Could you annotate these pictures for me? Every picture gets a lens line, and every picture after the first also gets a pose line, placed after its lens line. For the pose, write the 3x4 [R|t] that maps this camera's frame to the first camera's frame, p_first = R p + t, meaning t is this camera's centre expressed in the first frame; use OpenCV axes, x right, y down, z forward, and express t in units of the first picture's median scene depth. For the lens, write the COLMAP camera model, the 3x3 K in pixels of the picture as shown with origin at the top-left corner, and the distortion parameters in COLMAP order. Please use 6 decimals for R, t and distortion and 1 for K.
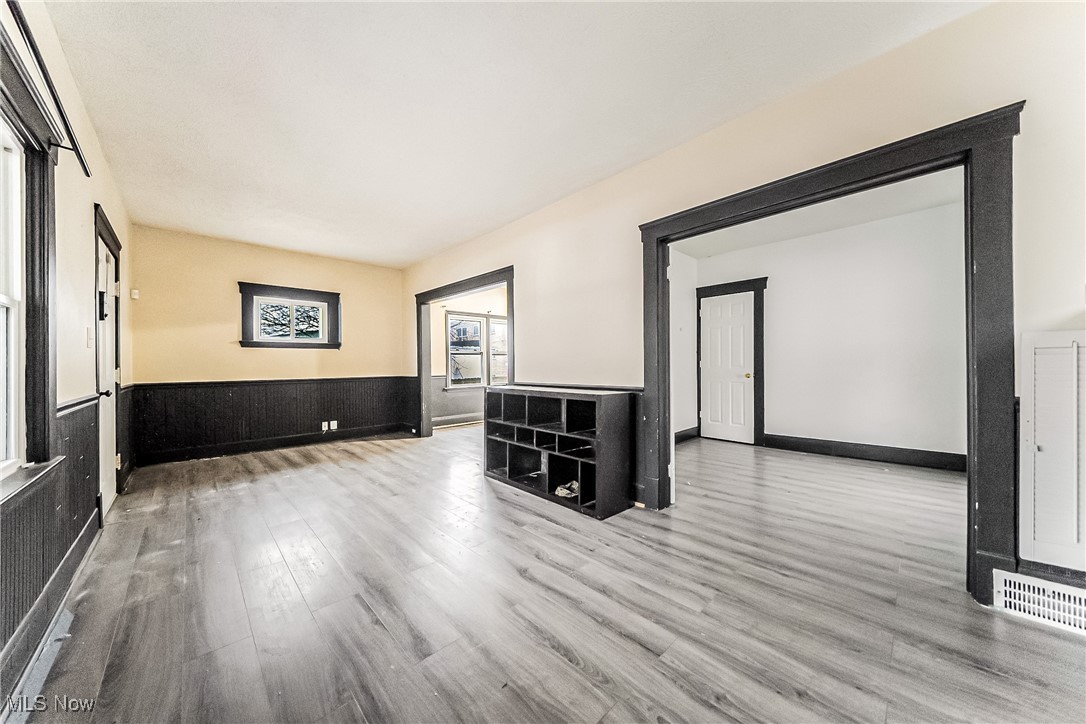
lens RADIAL K [[372.3, 0, 545.0], [0, 372.3, 368.9], [0, 0, 1]] dist [0.004963, -0.001280]
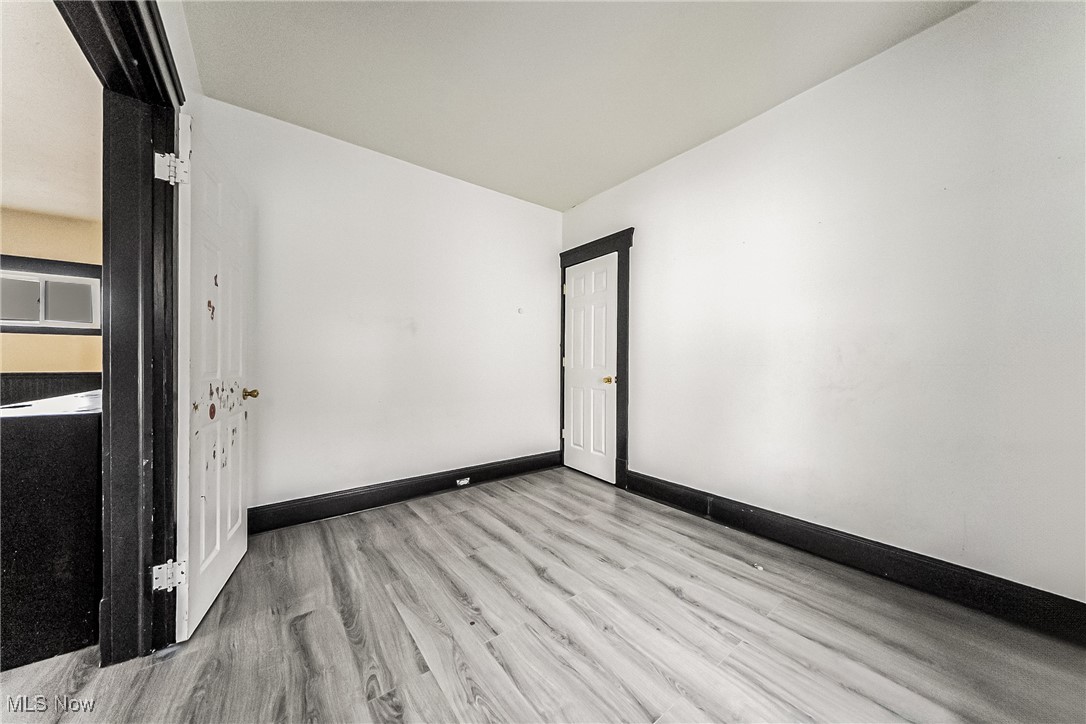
lens RADIAL K [[372.3, 0, 539.9], [0, 372.3, 366.5], [0, 0, 1]] dist [0.004963, -0.001280]
pose [[0.992156, 0.016846, -0.123864, 0.503876], [-0.016076, 0.999845, 0.007213, -0.009682], [0.123966, -0.005166, 0.992273, 0.328758]]
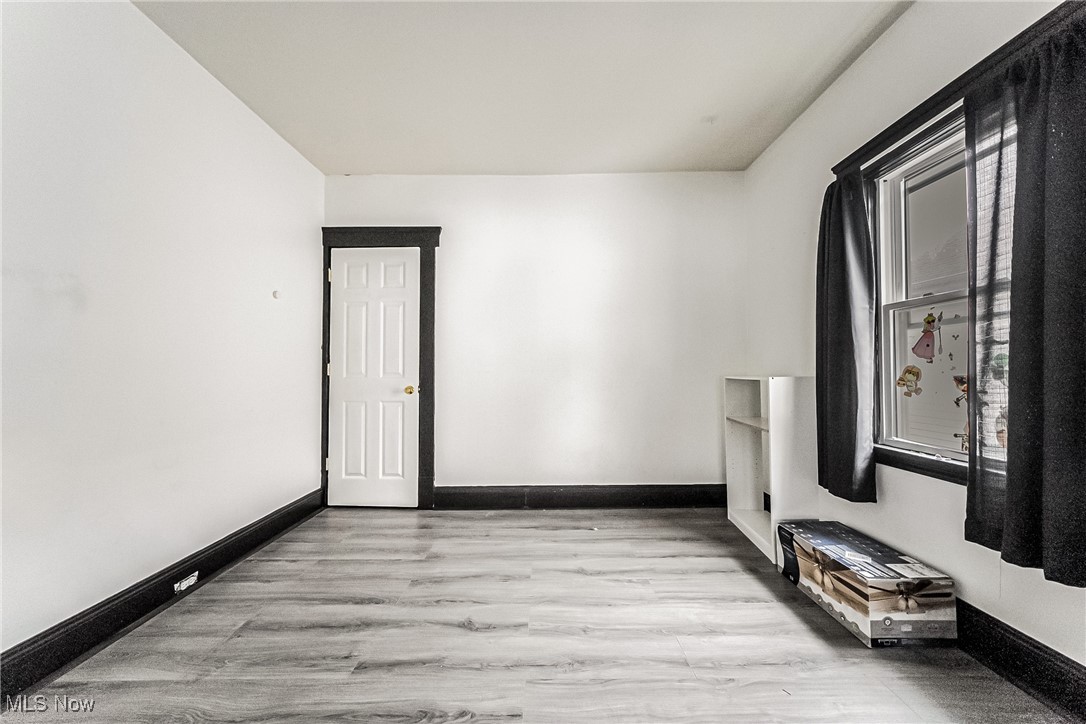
lens RADIAL K [[372.3, 0, 543.2], [0, 372.3, 365.9], [0, 0, 1]] dist [0.004963, -0.001280]
pose [[0.695142, 0.020622, 0.718577, 0.270392], [-0.001386, 0.999625, -0.027347, -0.004604], [-0.718871, 0.018015, 0.694910, 0.445103]]
